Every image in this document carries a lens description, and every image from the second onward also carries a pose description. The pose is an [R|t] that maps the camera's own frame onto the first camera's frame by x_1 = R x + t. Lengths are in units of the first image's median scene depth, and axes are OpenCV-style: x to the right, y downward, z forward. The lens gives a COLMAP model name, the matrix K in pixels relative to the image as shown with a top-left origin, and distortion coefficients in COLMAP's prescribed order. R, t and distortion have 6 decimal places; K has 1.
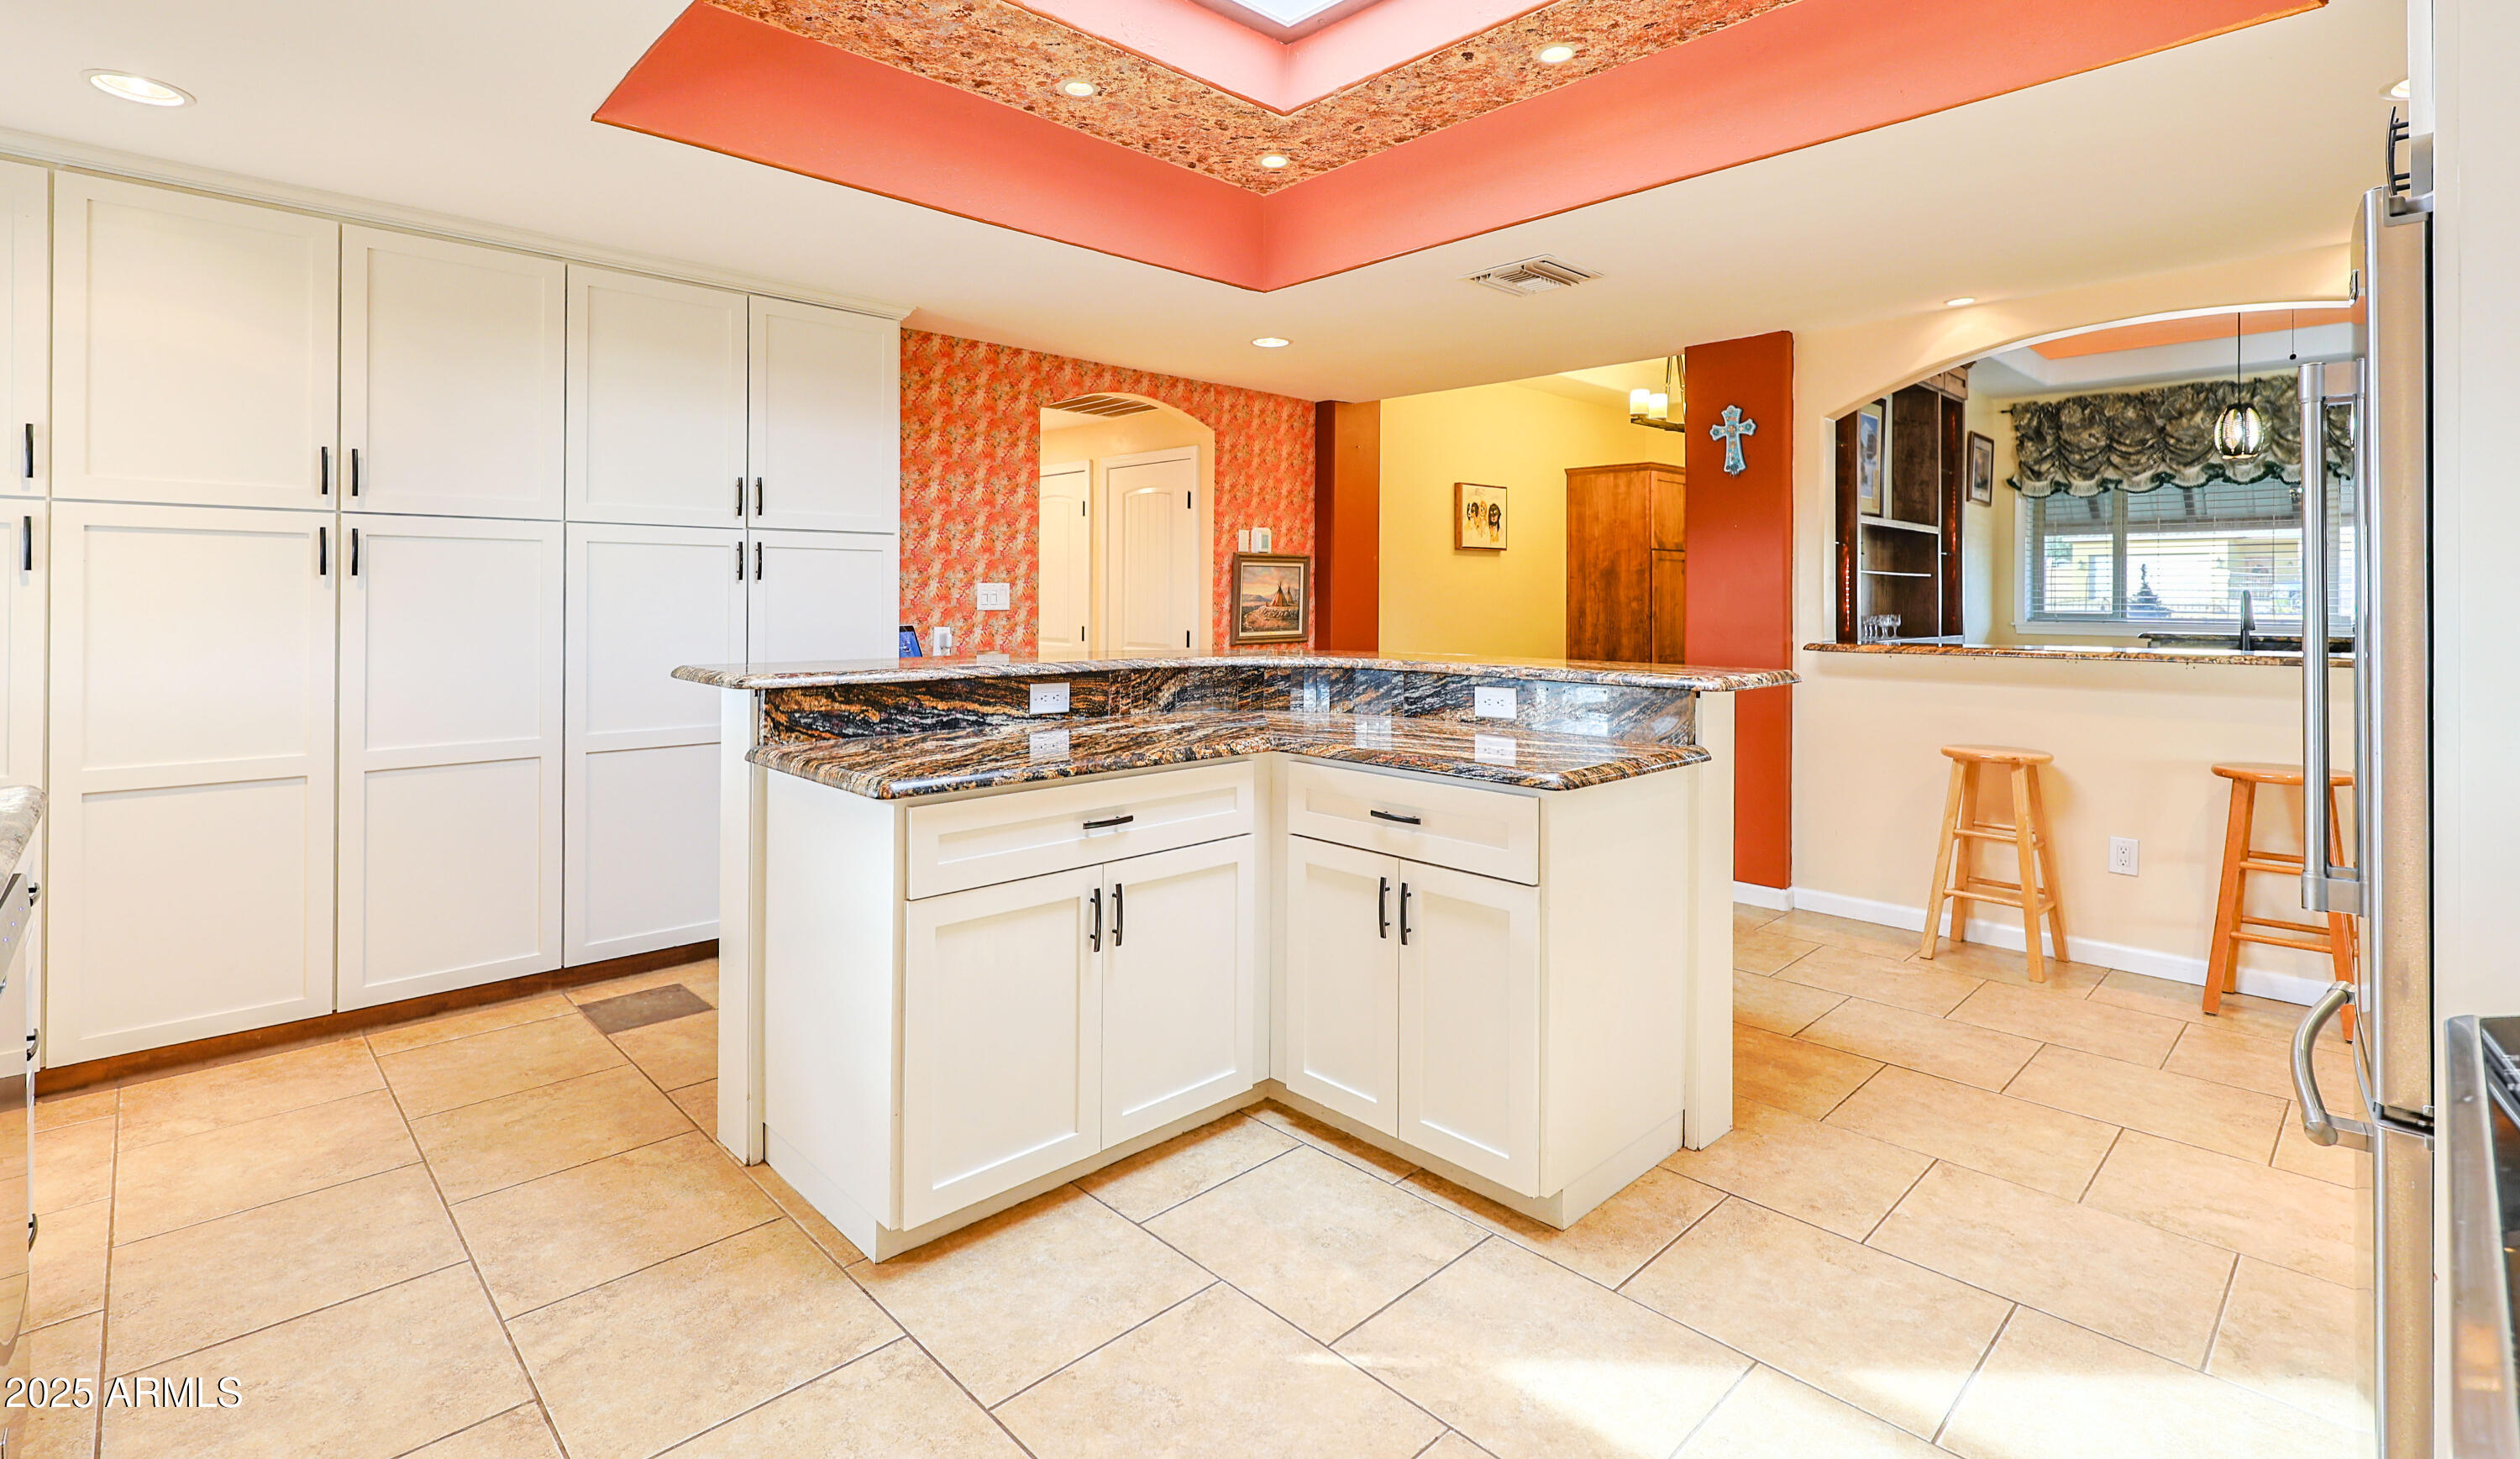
lens RADIAL K [[1074.2, 0, 1266.0], [0, 1074.2, 722.8], [0, 0, 1]] dist [0.003283, 0.000317]
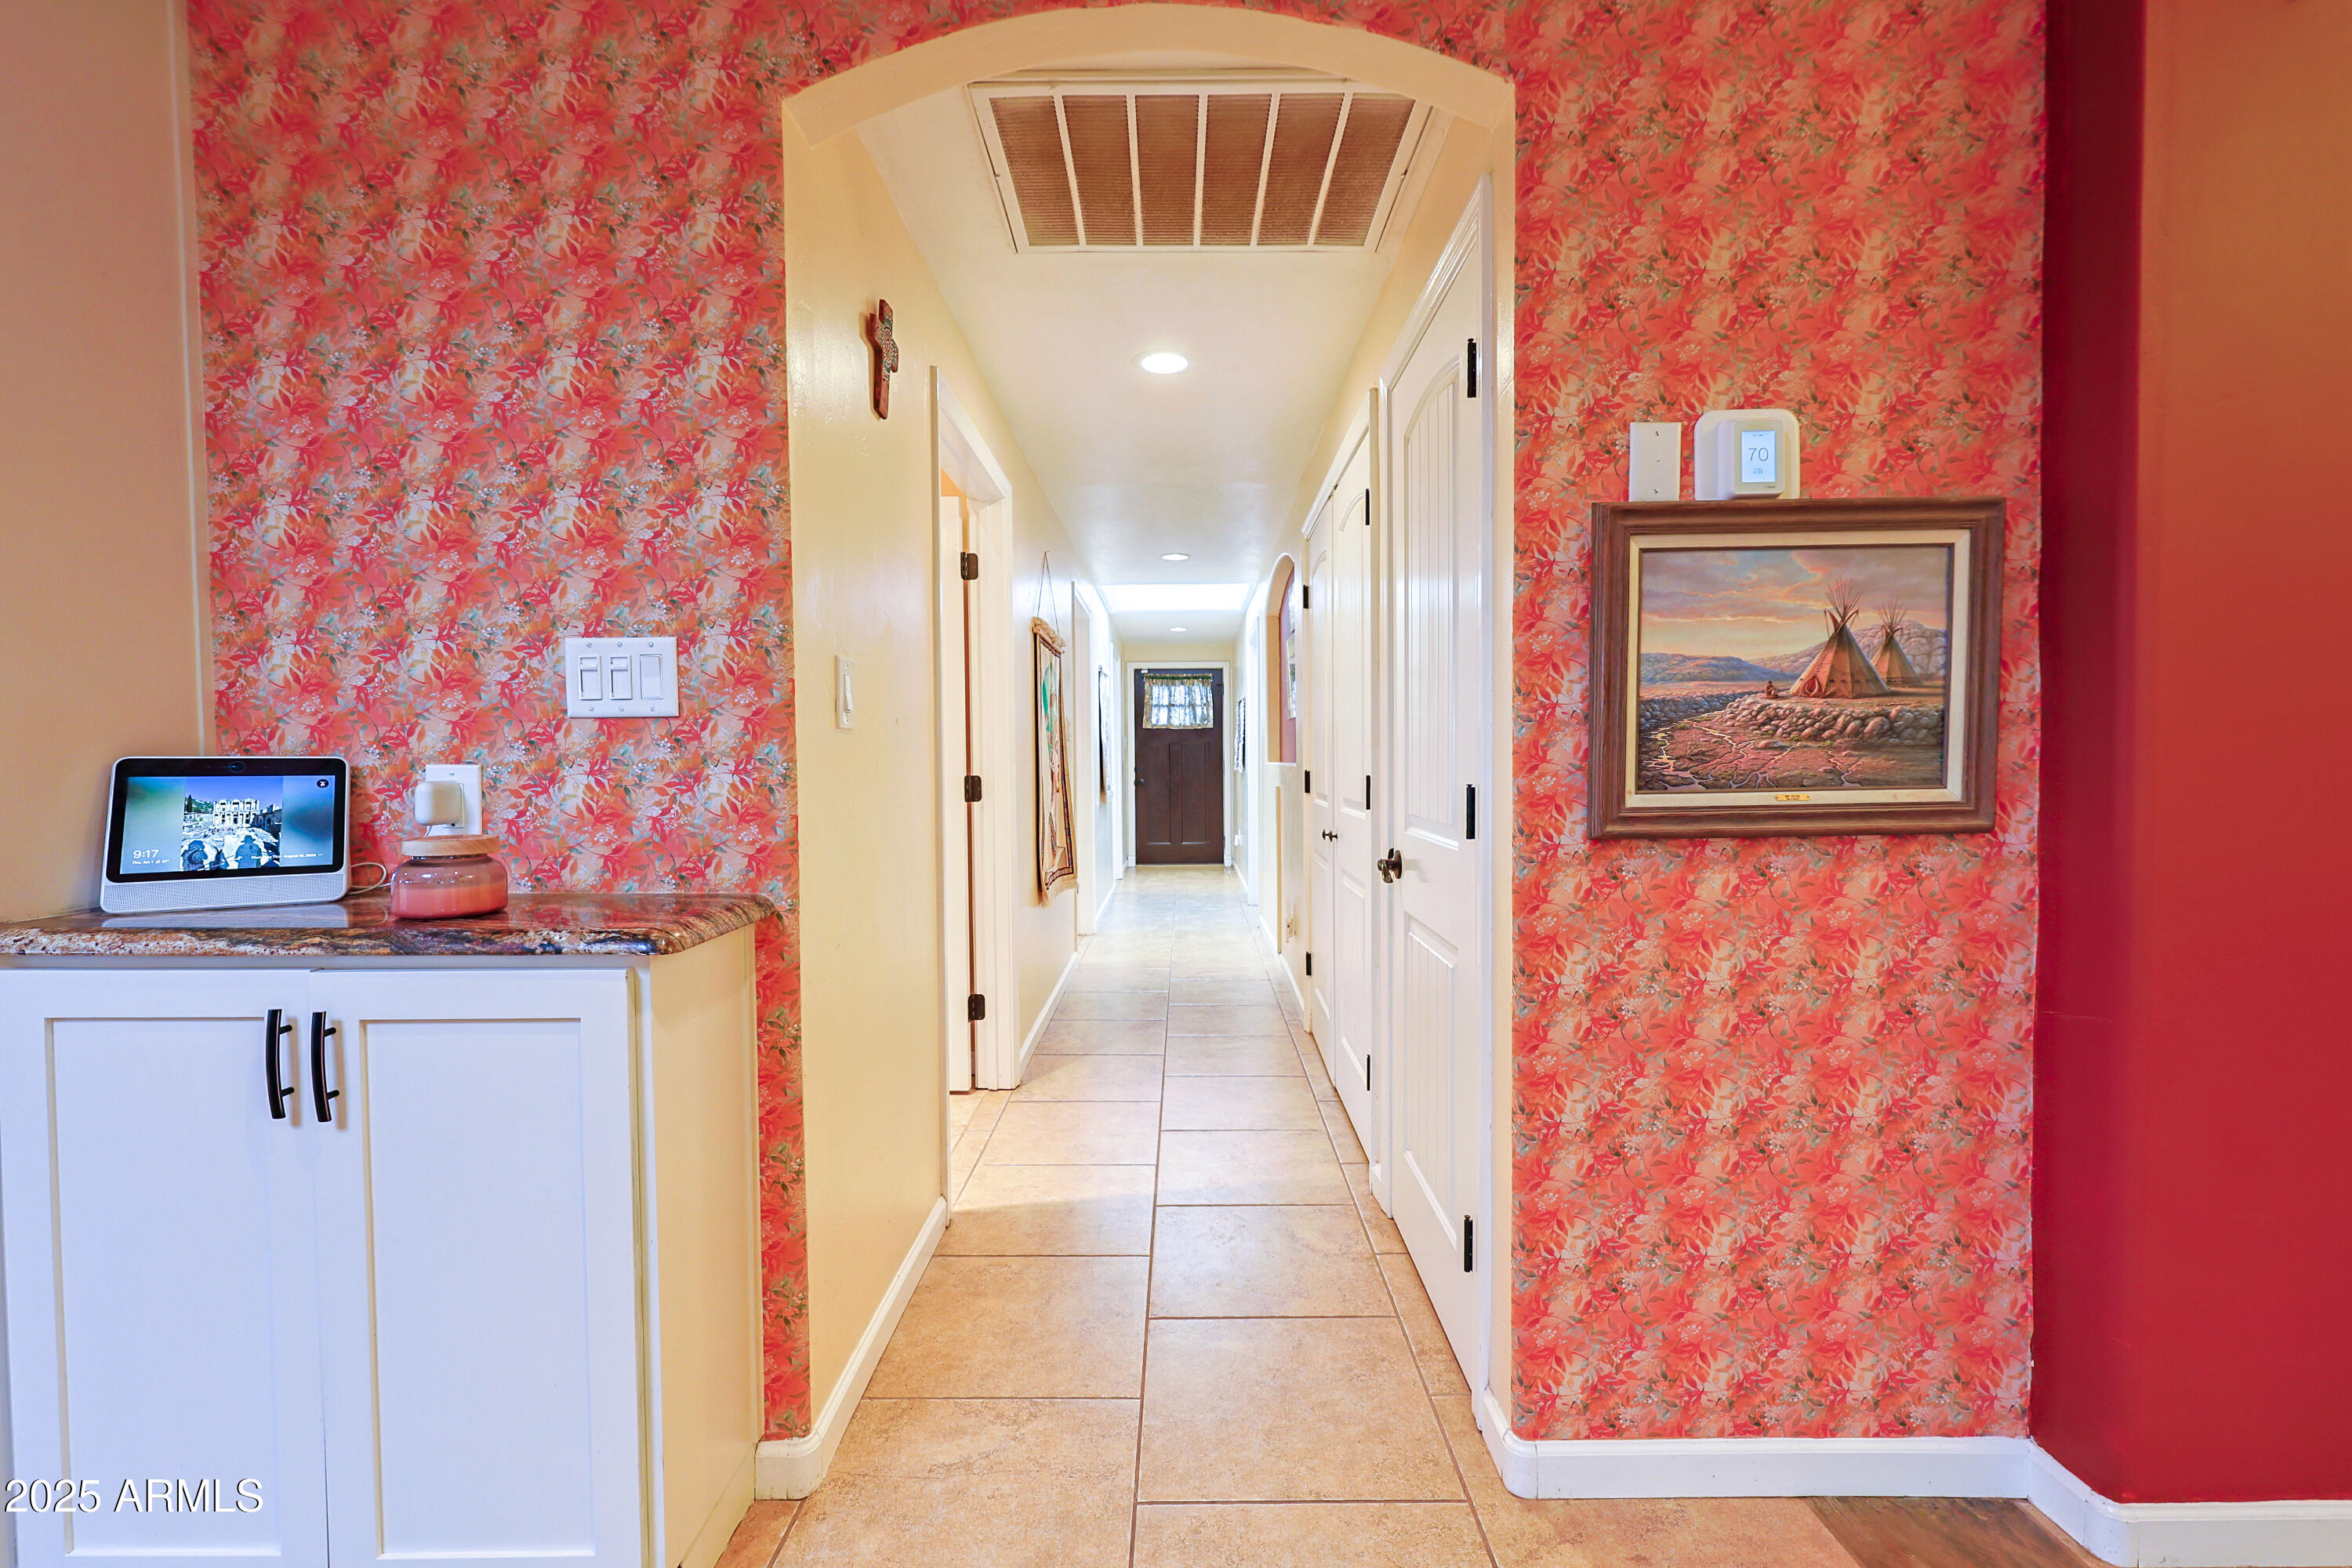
lens RADIAL K [[956.6, 0, 1178.3], [0, 956.6, 788.9], [0, 0, 1]] dist [-0.000399, 0.000020]
pose [[0.700956, 0.014571, -0.713055, 0.070161], [-0.070838, 0.996270, -0.049277, -0.066108], [0.709678, 0.085052, 0.699374, 0.758092]]
